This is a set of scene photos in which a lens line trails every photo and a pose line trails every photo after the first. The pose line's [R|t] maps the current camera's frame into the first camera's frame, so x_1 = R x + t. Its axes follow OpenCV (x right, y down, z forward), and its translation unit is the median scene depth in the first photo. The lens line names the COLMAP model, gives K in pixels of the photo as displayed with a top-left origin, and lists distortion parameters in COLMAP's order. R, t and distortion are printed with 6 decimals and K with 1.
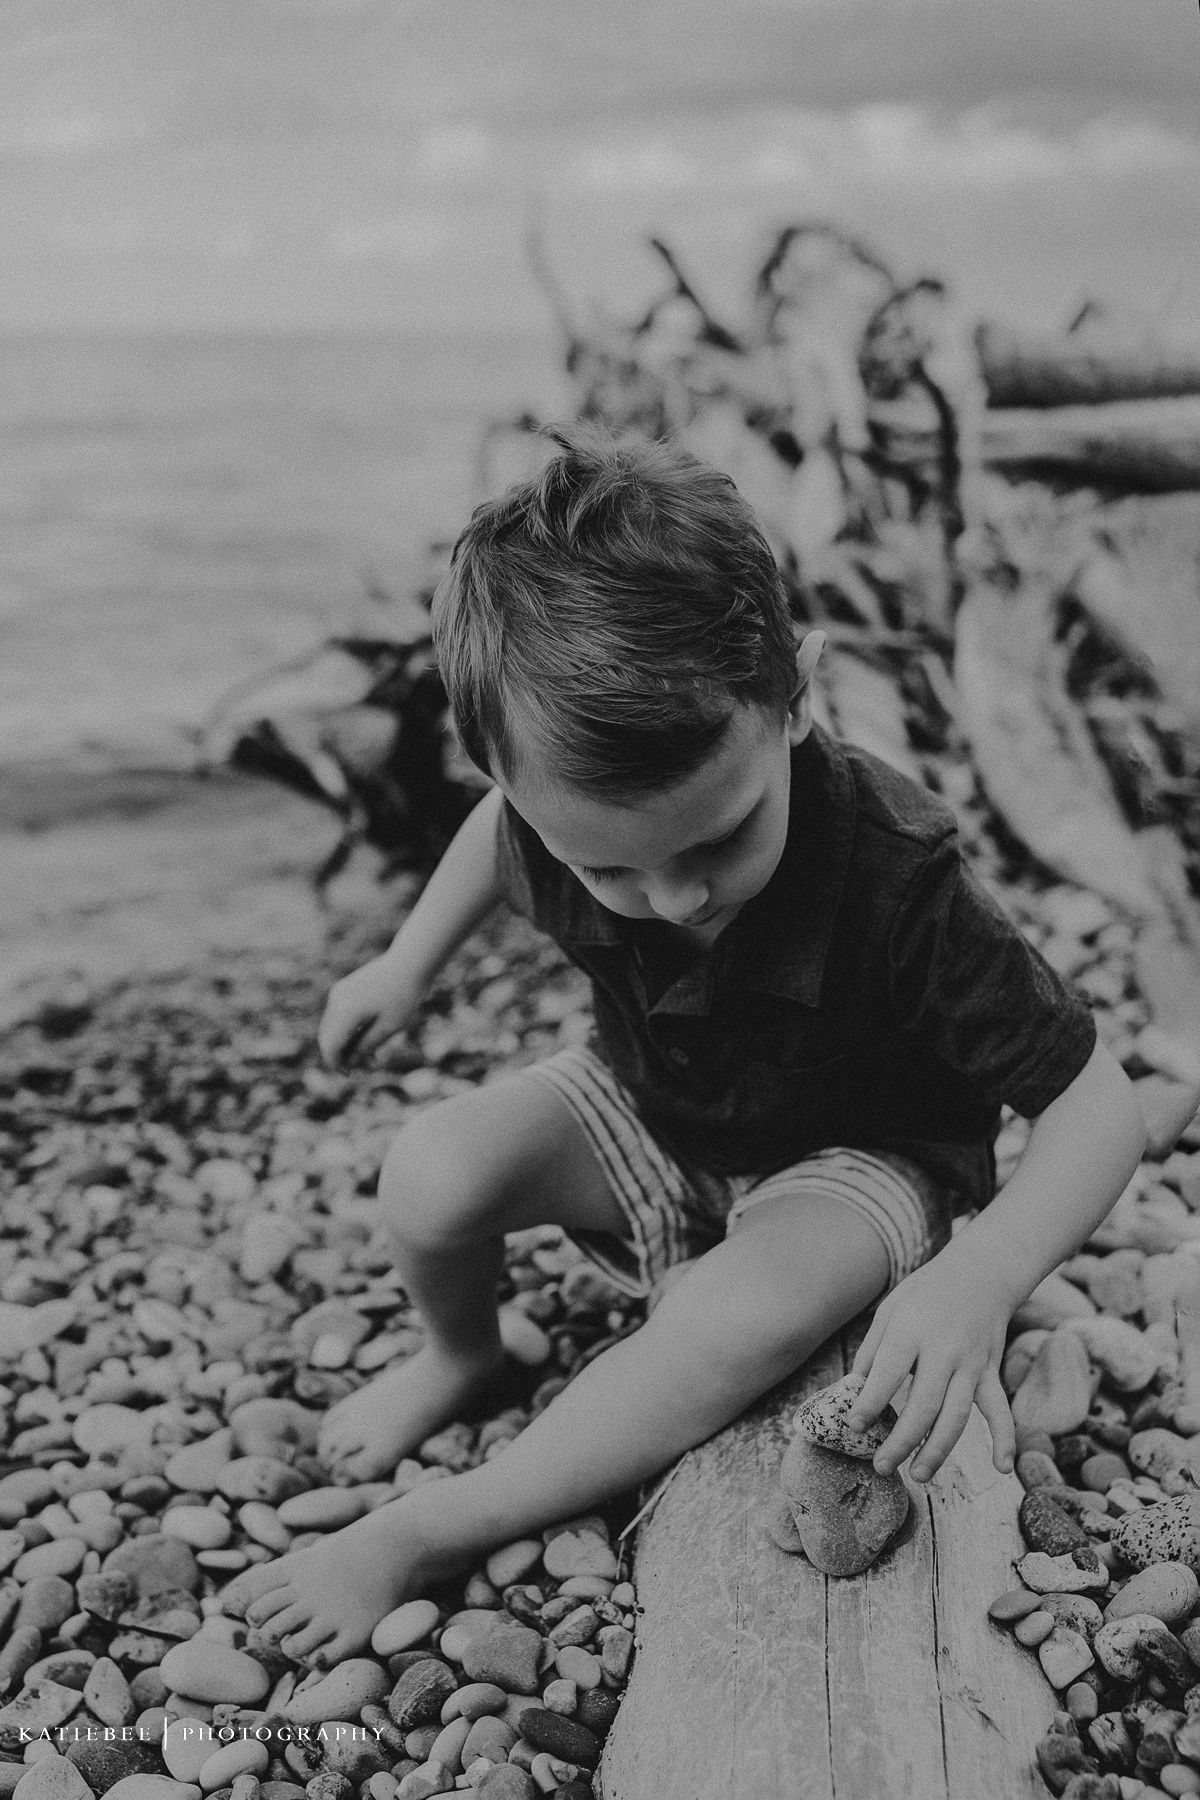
lens RADIAL K [[1917.3, 0, 600.3], [0, 1917.3, 896.6], [0, 0, 1]] dist [-0.051921, 0.000000]
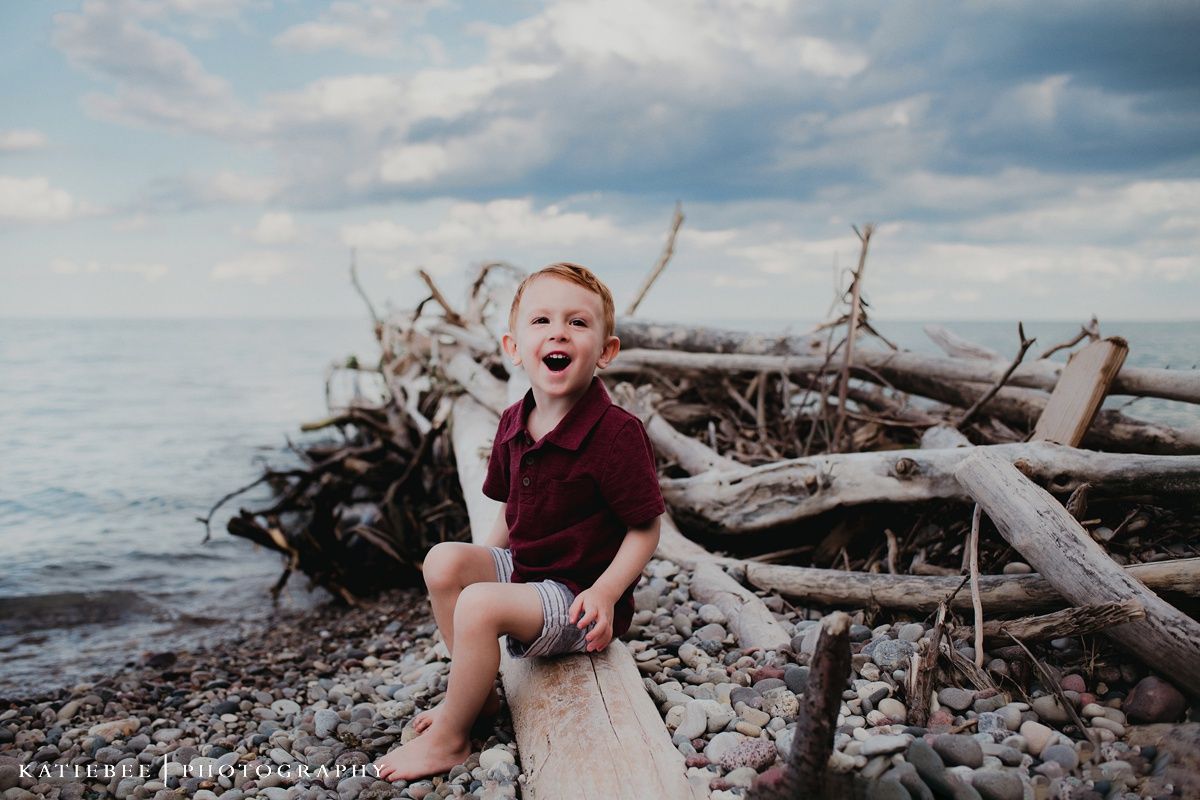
lens RADIAL K [[1278.2, 0, 599.5], [0, 1278.2, 399.1], [0, 0, 1]] dist [-0.051921, 0.000000]
pose [[0.969156, -0.024235, 0.245253, -0.176505], [0.079222, 0.972971, -0.216913, 0.133606], [-0.233367, 0.229652, 0.944881, -0.411443]]
